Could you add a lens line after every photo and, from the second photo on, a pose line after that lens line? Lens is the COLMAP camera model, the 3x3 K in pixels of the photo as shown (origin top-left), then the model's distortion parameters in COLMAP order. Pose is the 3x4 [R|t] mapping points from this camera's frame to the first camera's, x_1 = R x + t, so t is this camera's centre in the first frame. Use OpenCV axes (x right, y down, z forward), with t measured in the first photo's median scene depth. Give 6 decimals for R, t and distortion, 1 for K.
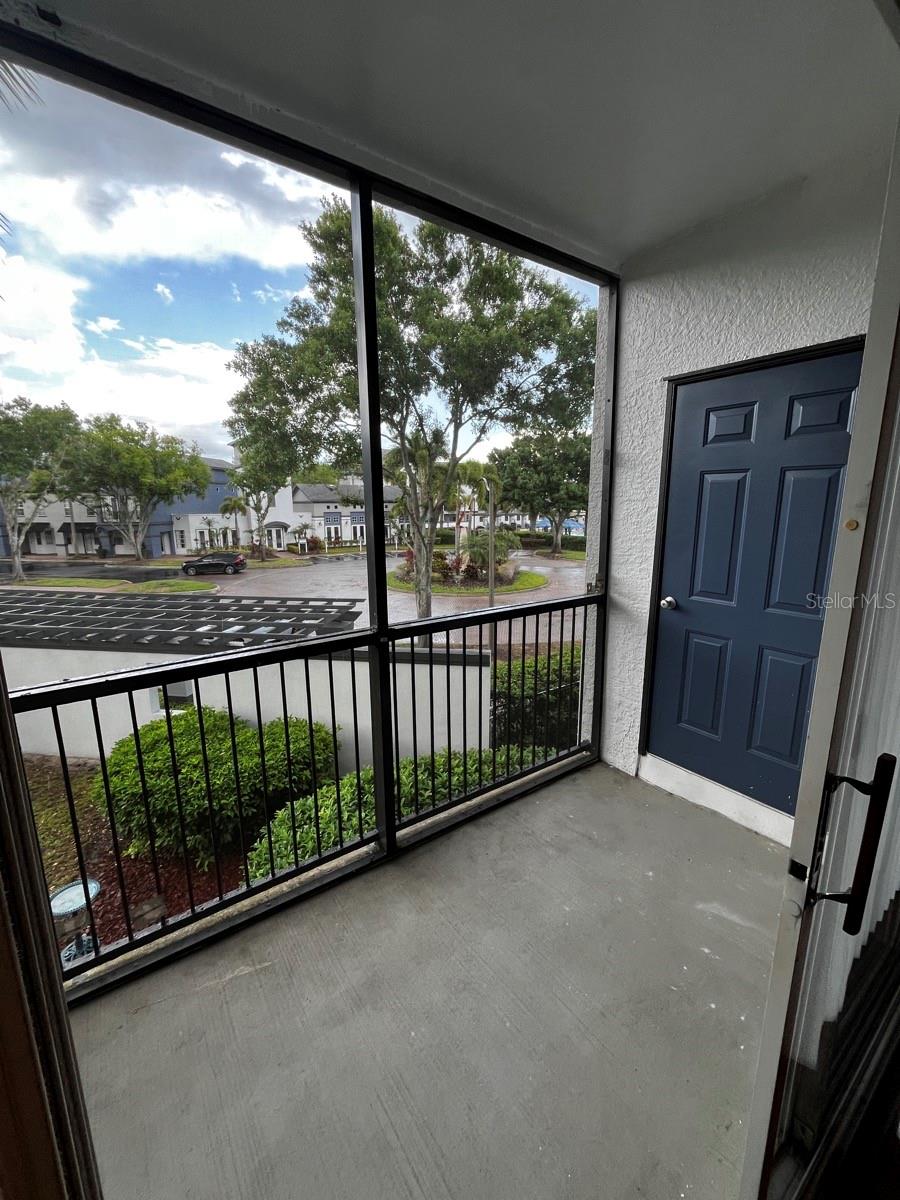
lens RADIAL K [[482.9, 0, 448.9], [0, 482.9, 597.5], [0, 0, 1]] dist [-0.002562, -0.000141]
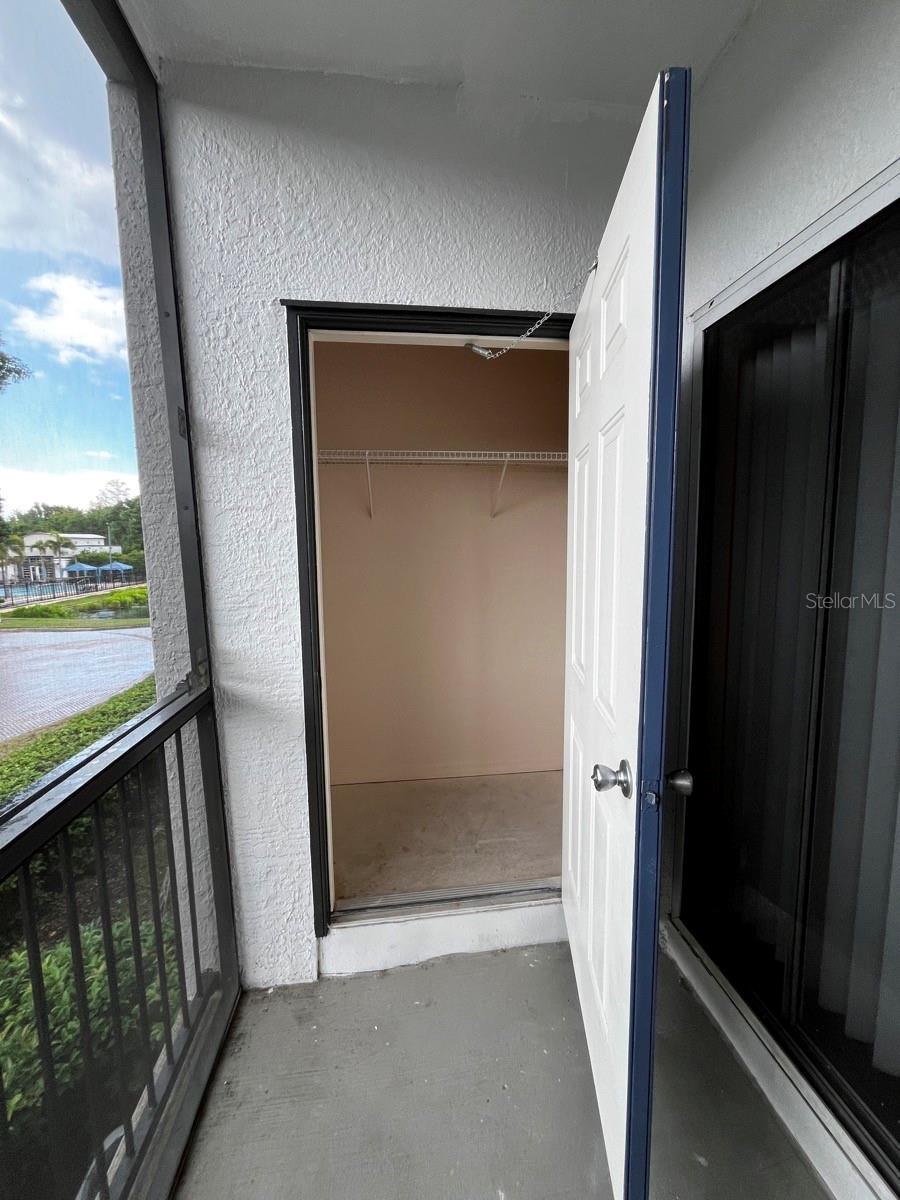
lens RADIAL K [[482.9, 0, 450.6], [0, 482.9, 595.6], [0, 0, 1]] dist [-0.002562, -0.000141]
pose [[0.479637, -0.096937, 0.872096, 0.000661], [0.182506, 0.983164, 0.008908, -0.062897], [-0.858277, 0.154890, 0.489253, 0.529580]]
